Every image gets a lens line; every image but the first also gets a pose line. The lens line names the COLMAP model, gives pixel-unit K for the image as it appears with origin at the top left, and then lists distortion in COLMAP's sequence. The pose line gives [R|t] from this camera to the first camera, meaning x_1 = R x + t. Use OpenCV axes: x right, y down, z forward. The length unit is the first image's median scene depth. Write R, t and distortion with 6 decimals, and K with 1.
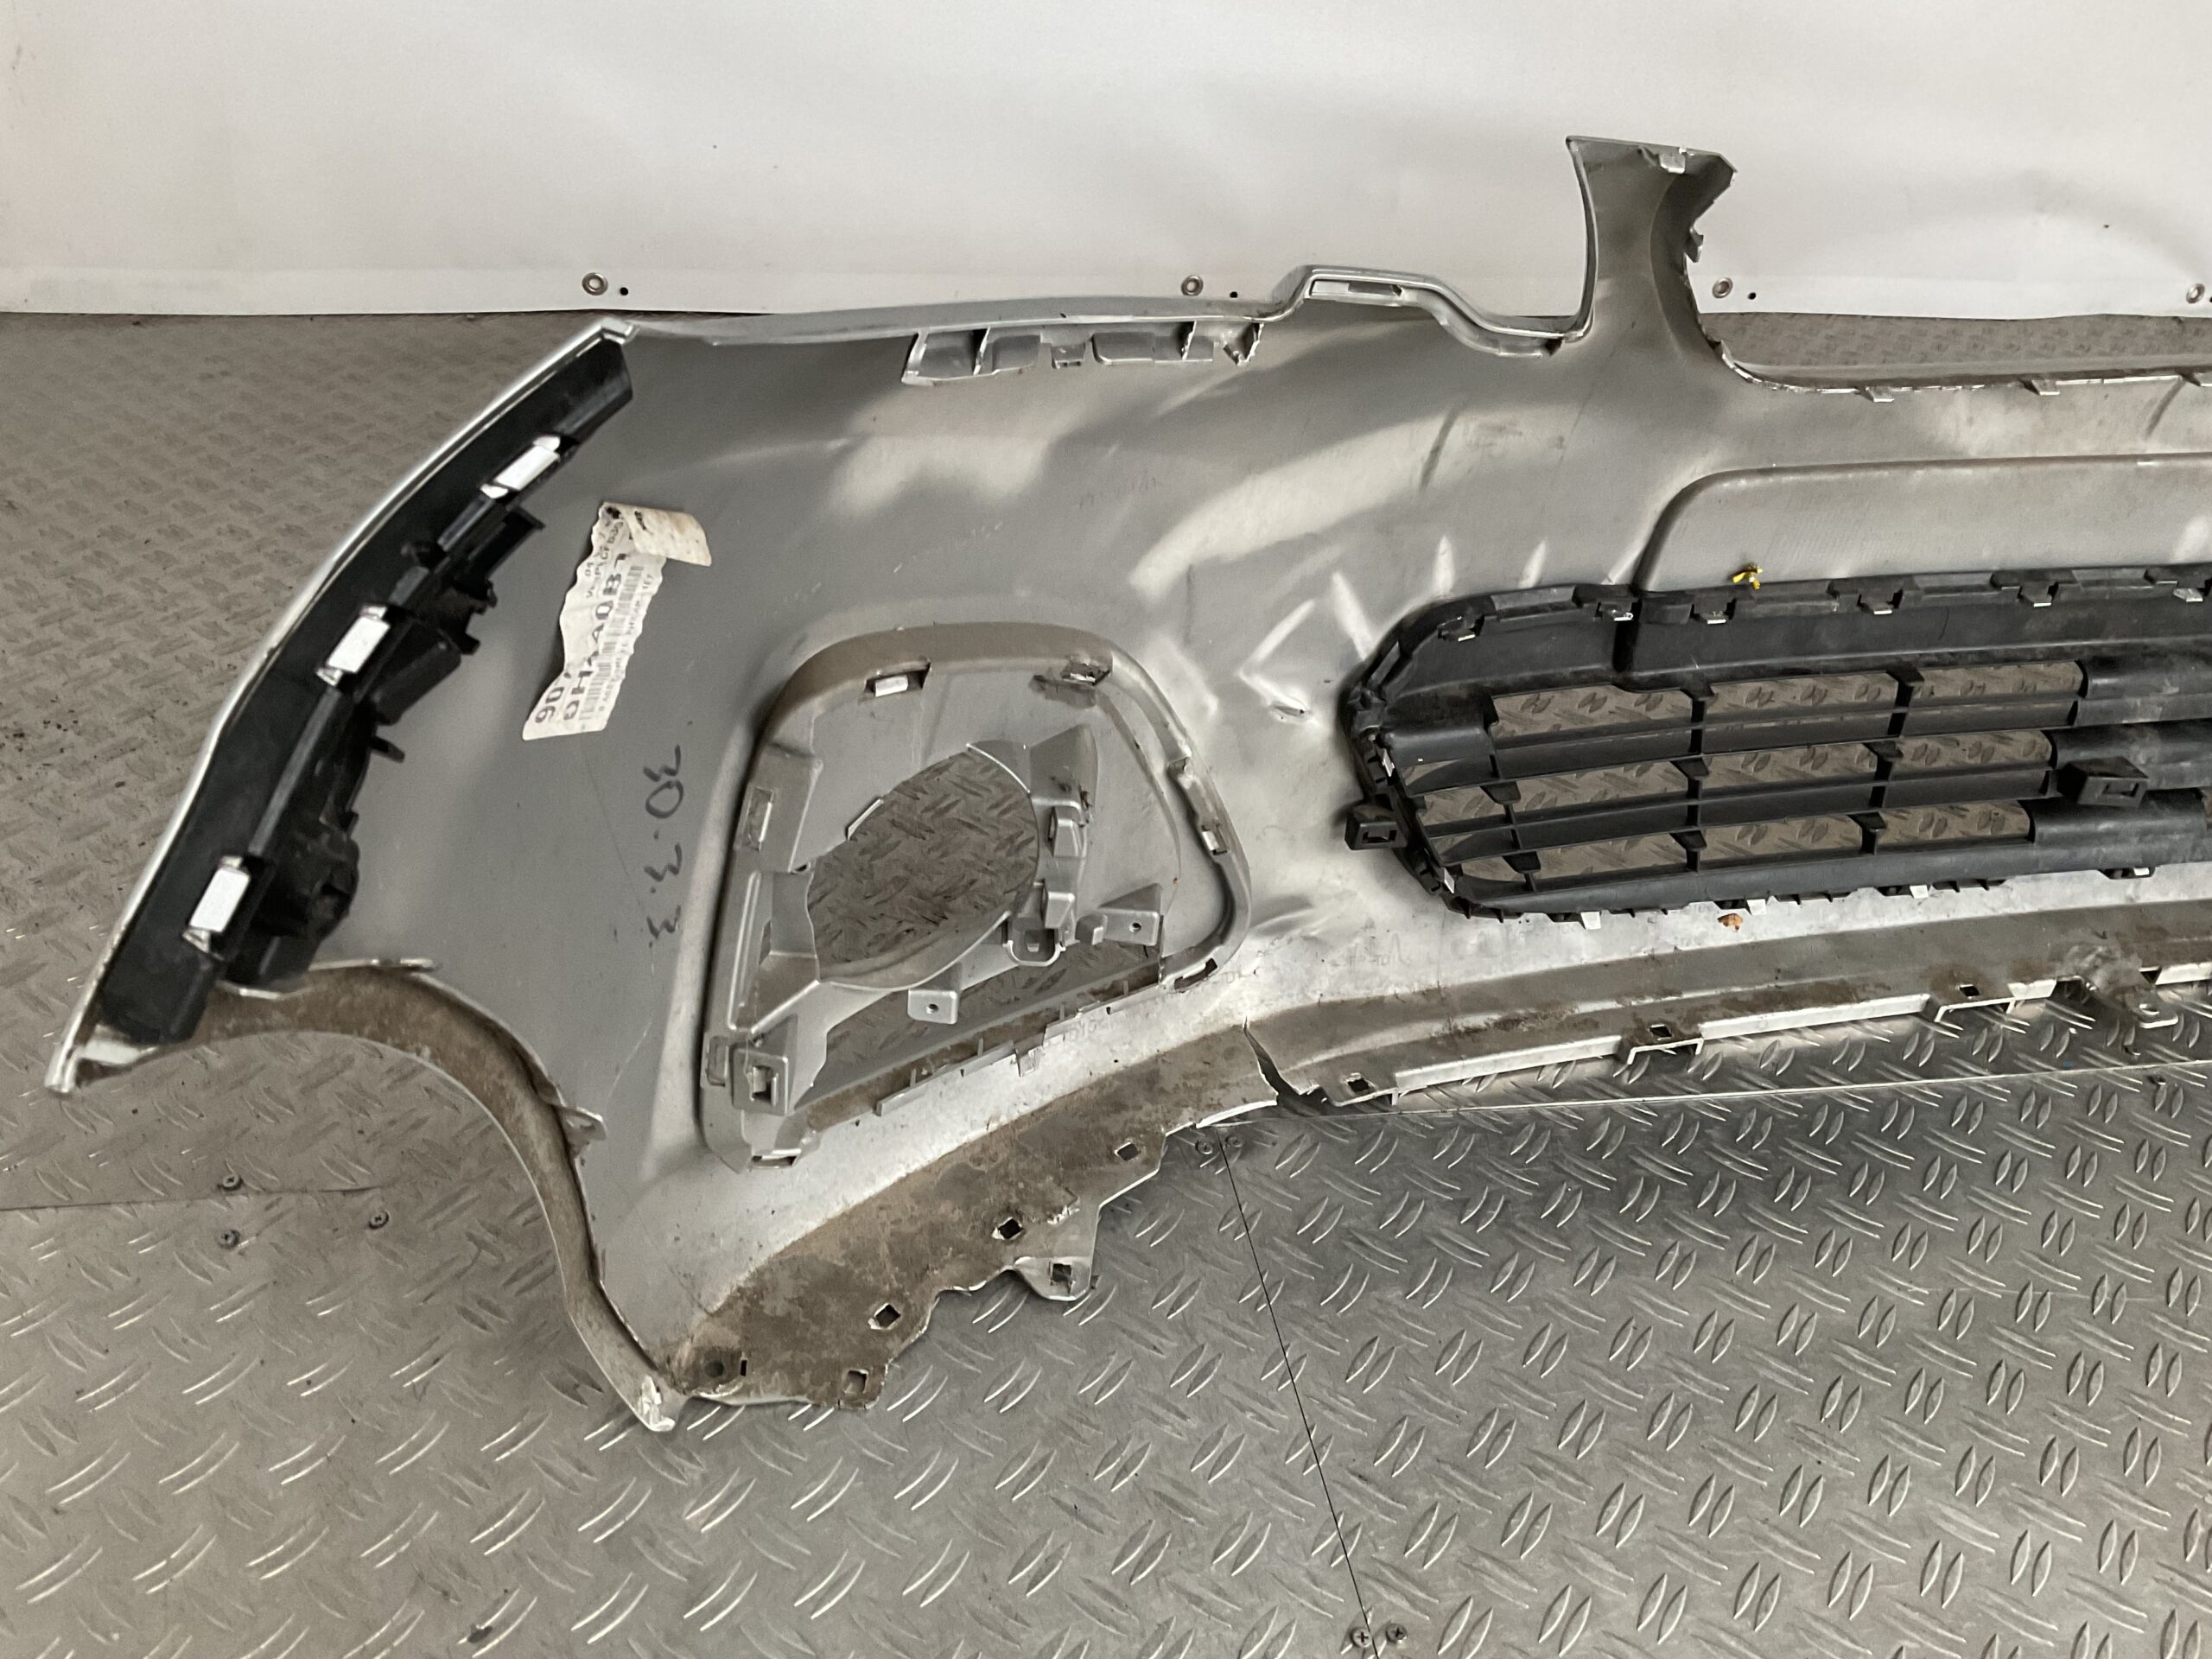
lens RADIAL K [[1811.5, 0, 1093.7], [0, 1811.5, 858.2], [0, 0, 1]] dist [0.070474, -0.123823]
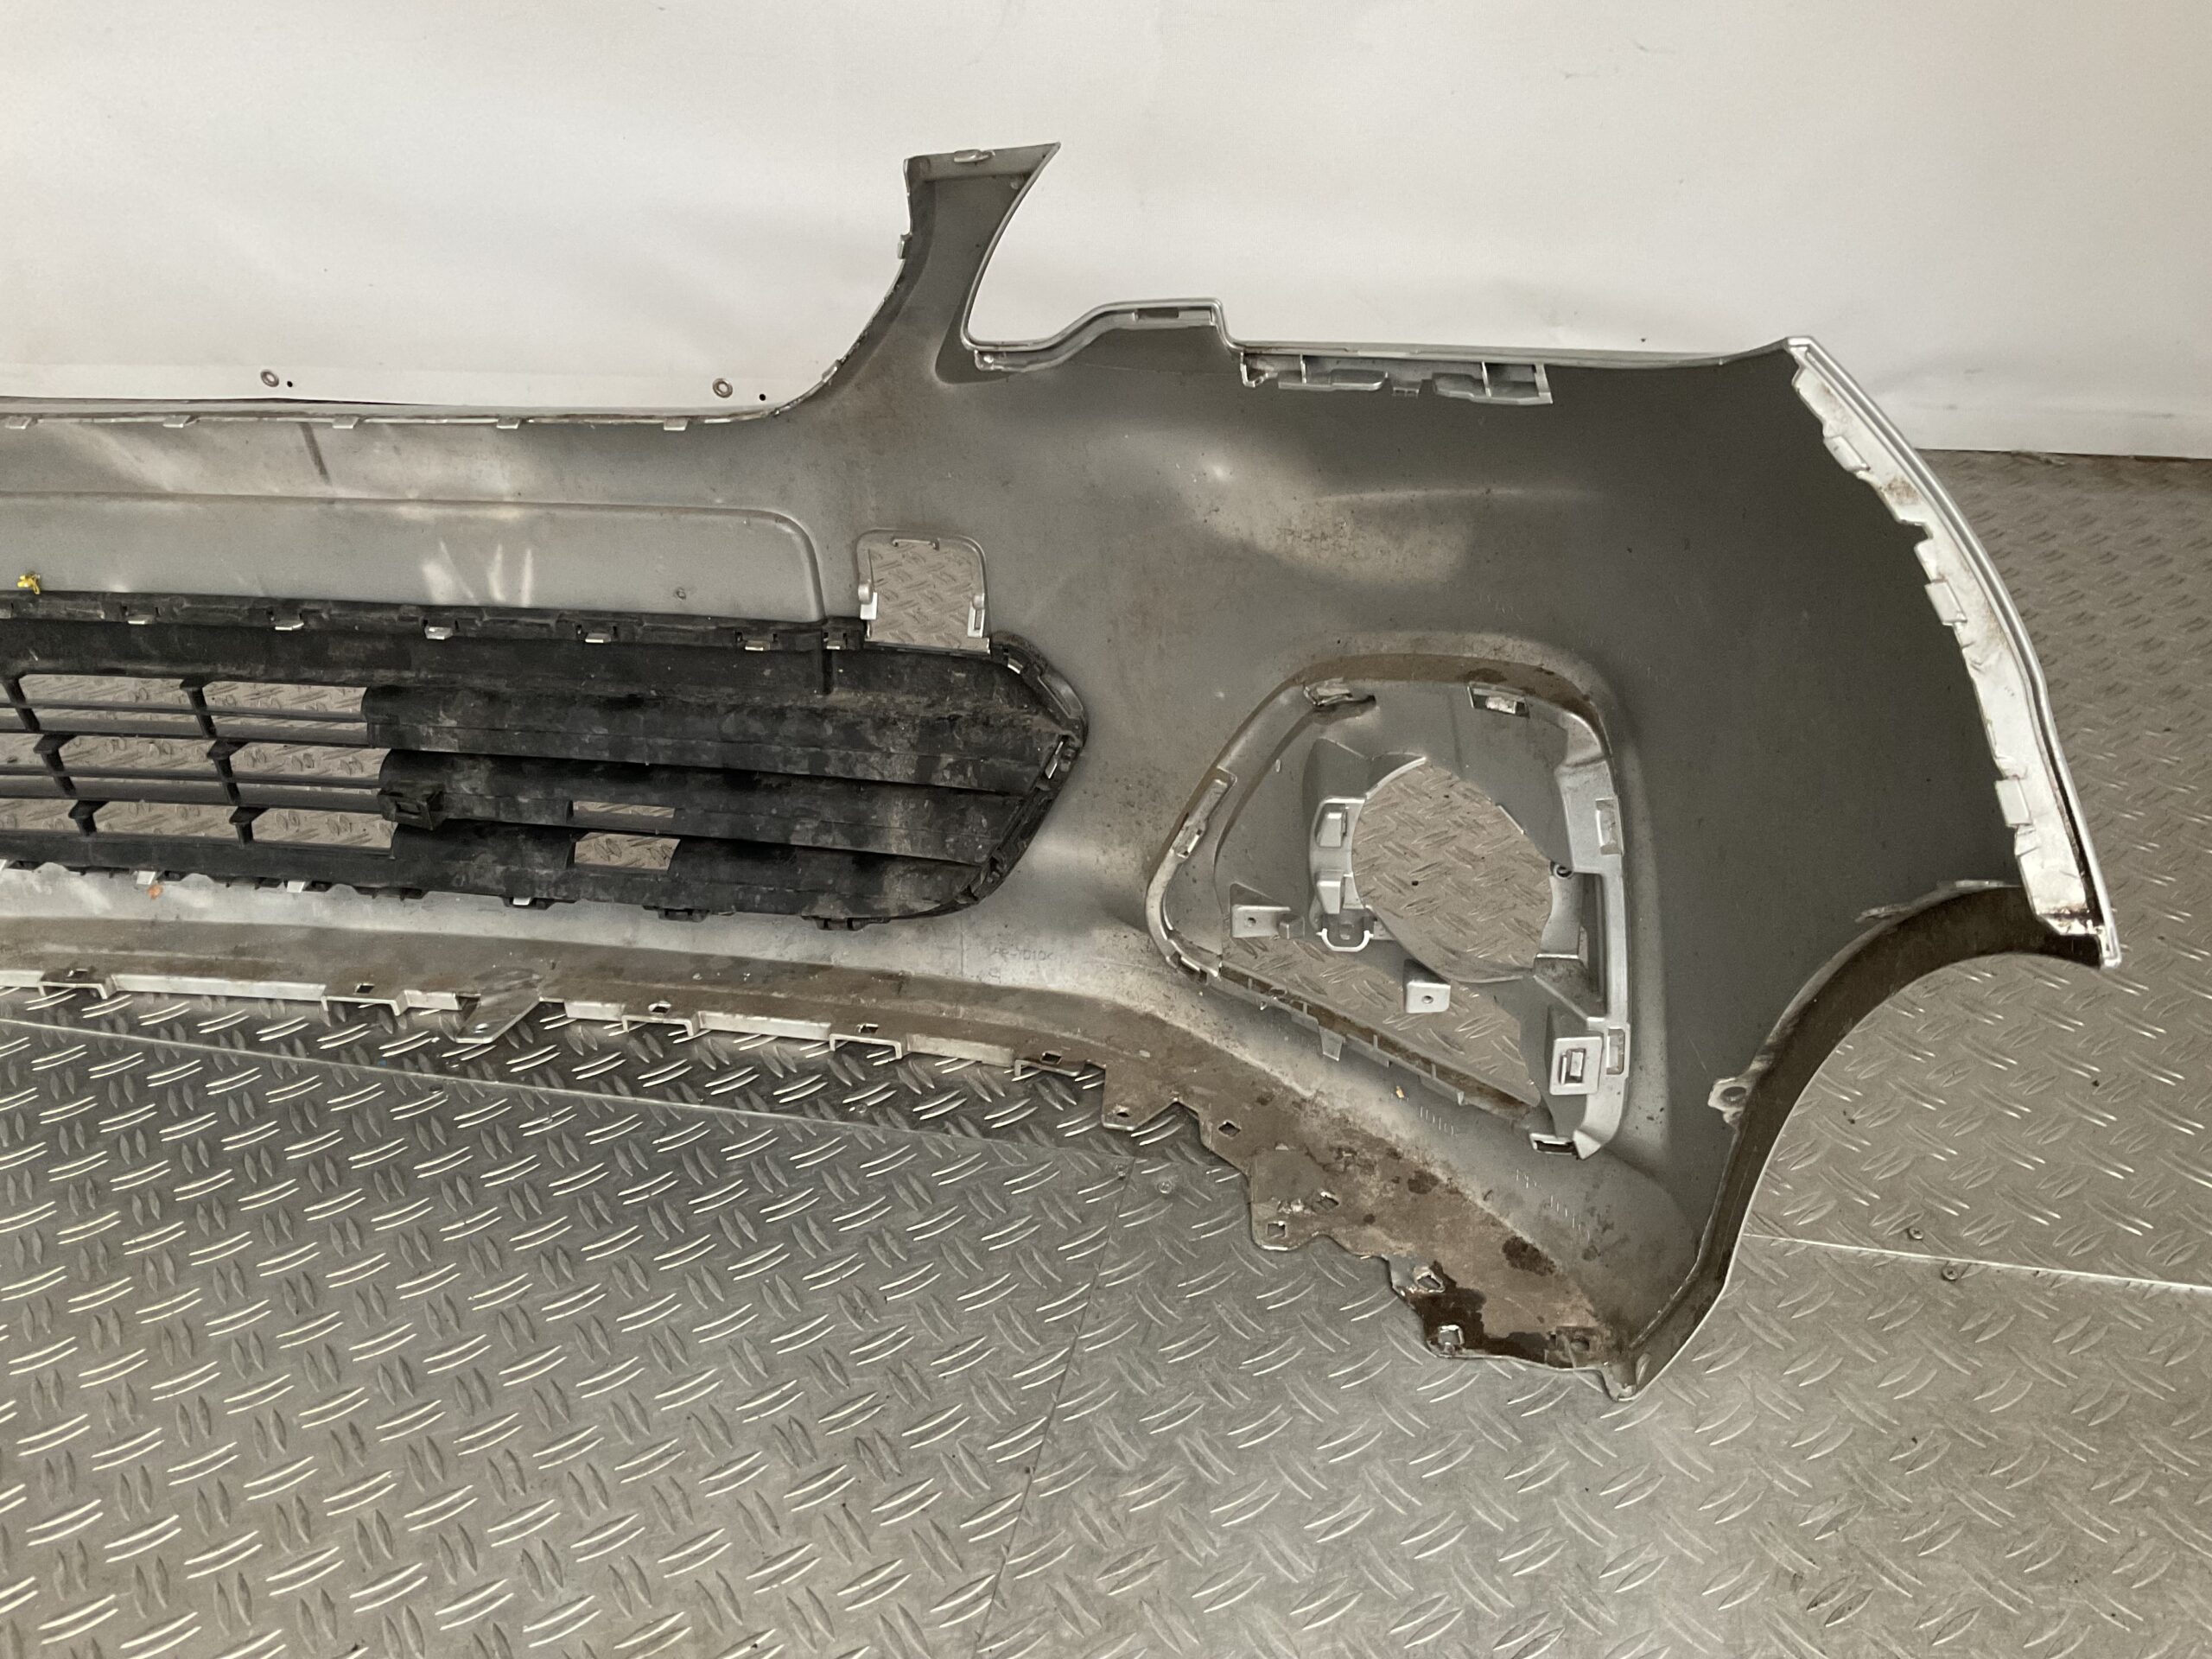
lens RADIAL K [[1811.5, 0, 1093.7], [0, 1811.5, 858.2], [0, 0, 1]] dist [0.070474, -0.123823]
pose [[0.806366, 0.102462, -0.582474, 1.449244], [-0.110882, 0.993606, 0.021281, -0.075141], [0.580930, 0.047426, 0.812571, 0.390842]]
